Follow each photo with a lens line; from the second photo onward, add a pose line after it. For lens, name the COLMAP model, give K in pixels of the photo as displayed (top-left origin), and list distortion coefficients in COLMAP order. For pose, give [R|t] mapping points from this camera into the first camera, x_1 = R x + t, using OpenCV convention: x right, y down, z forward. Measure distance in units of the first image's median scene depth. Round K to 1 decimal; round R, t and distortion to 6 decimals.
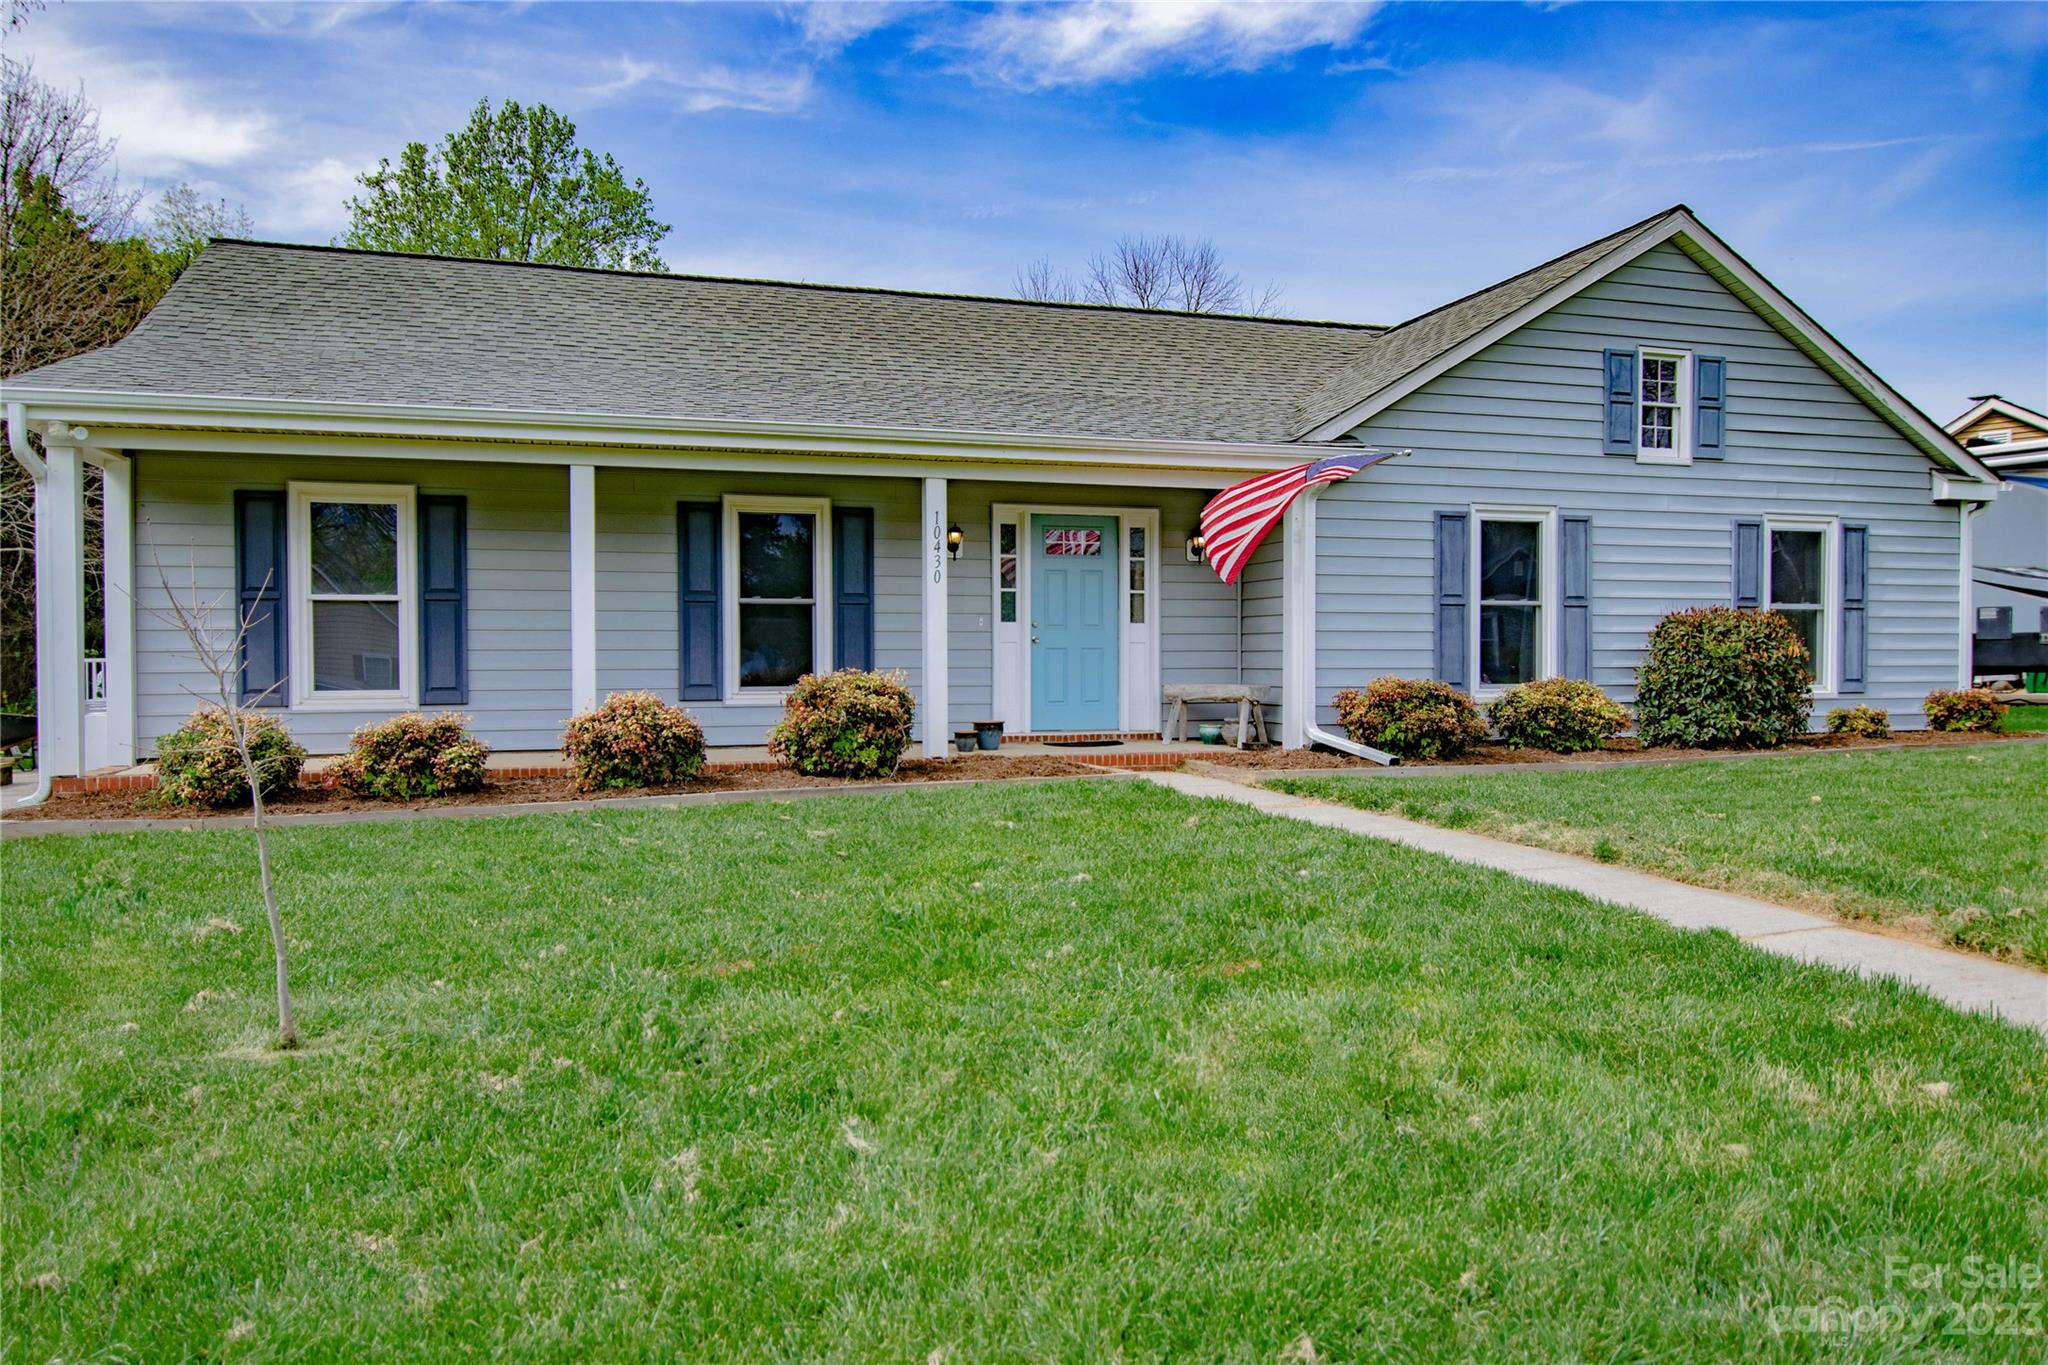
lens RADIAL K [[1268.1, 0, 1024.0], [0, 1268.1, 682.5], [0, 0, 1]] dist [0.000276, 0.000260]
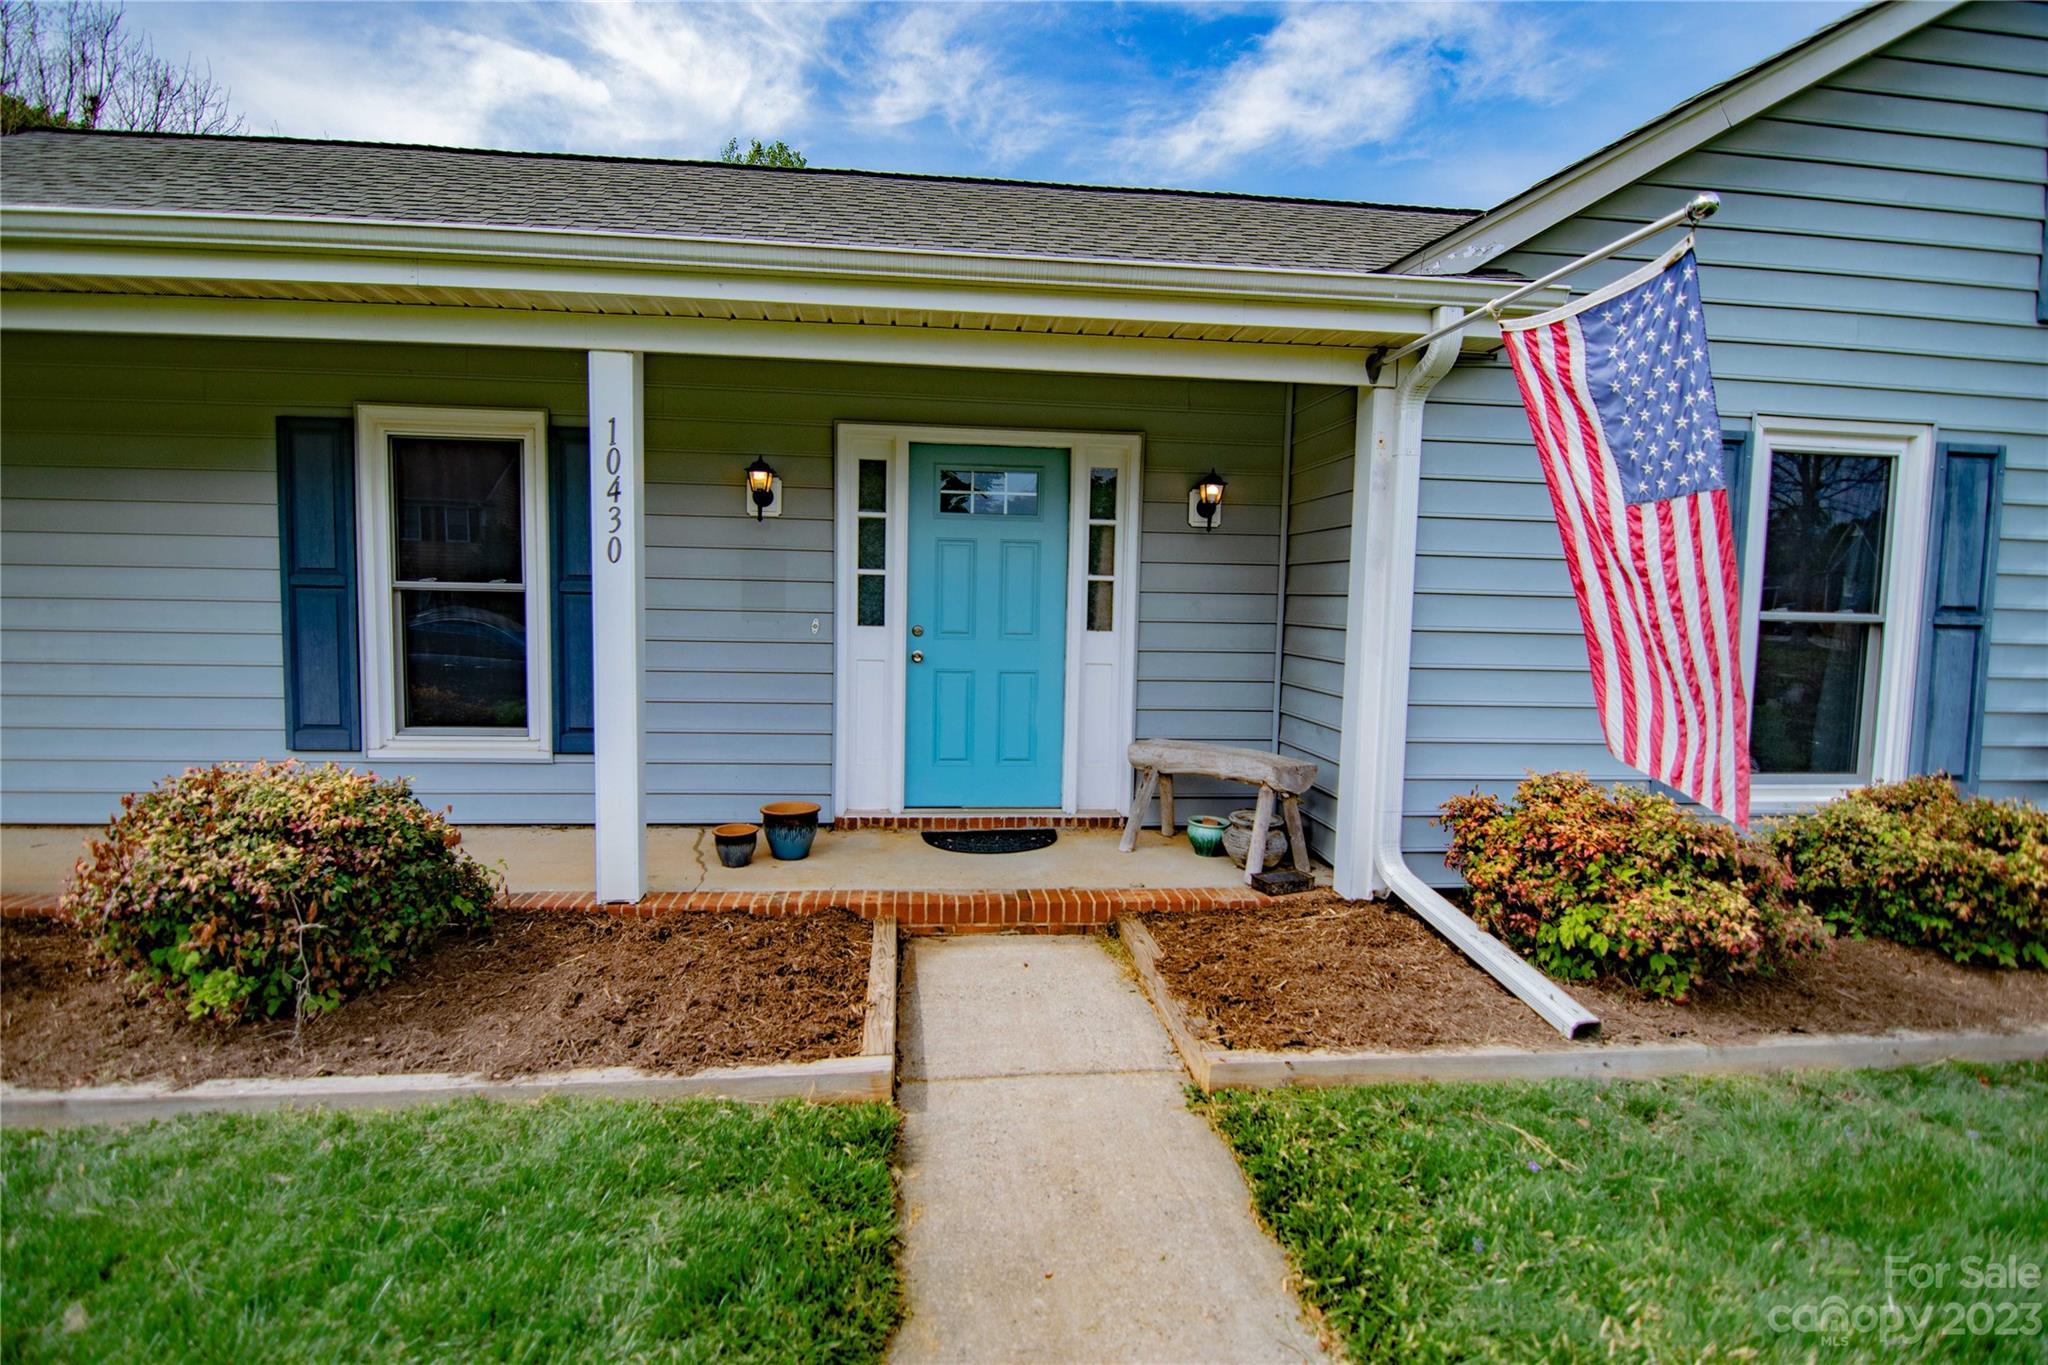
lens RADIAL K [[955.9, 0, 1024.0], [0, 955.9, 682.5], [0, 0, 1]] dist [-0.016017, -0.000123]
pose [[0.982926, 0.039128, -0.179795, 0.140588], [-0.027926, 0.997532, 0.064419, -0.052372], [0.181872, -0.058299, 0.981592, 0.572668]]
